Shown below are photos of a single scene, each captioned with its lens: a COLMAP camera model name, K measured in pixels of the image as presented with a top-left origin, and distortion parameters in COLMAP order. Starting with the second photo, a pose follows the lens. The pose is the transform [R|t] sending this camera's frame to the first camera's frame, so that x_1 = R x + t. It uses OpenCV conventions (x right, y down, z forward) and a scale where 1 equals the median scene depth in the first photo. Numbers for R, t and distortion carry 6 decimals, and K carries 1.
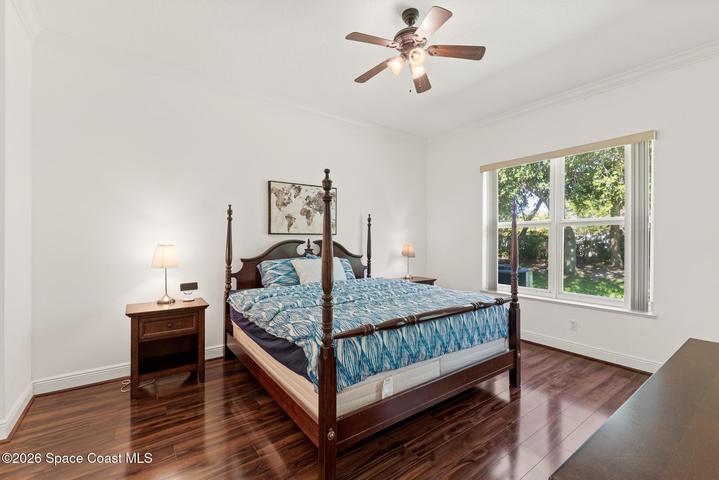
lens RADIAL K [[312.5, 0, 359.2], [0, 312.5, 240.9], [0, 0, 1]] dist [0.007913, 0.000292]
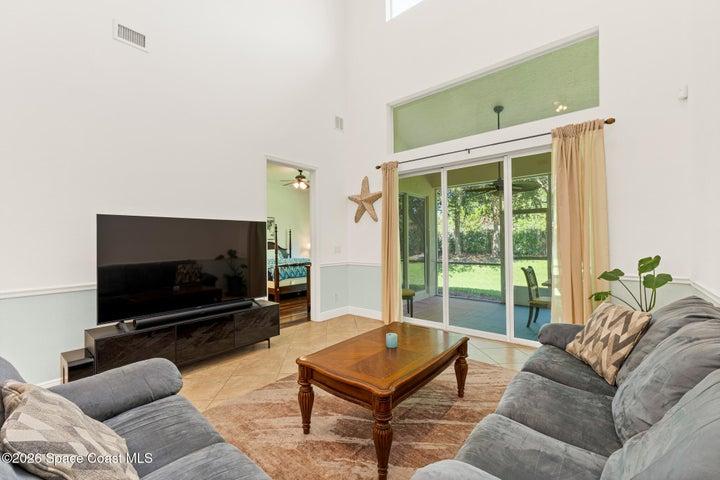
lens RADIAL K [[313.0, 0, 359.7], [0, 313.0, 240.7], [0, 0, 1]] dist [0.007913, 0.000292]
pose [[0.974776, -0.012885, 0.222814, 0.039871], [0.013326, 0.999911, -0.000475, -0.001169], [-0.222788, 0.003432, 0.974861, -2.779230]]
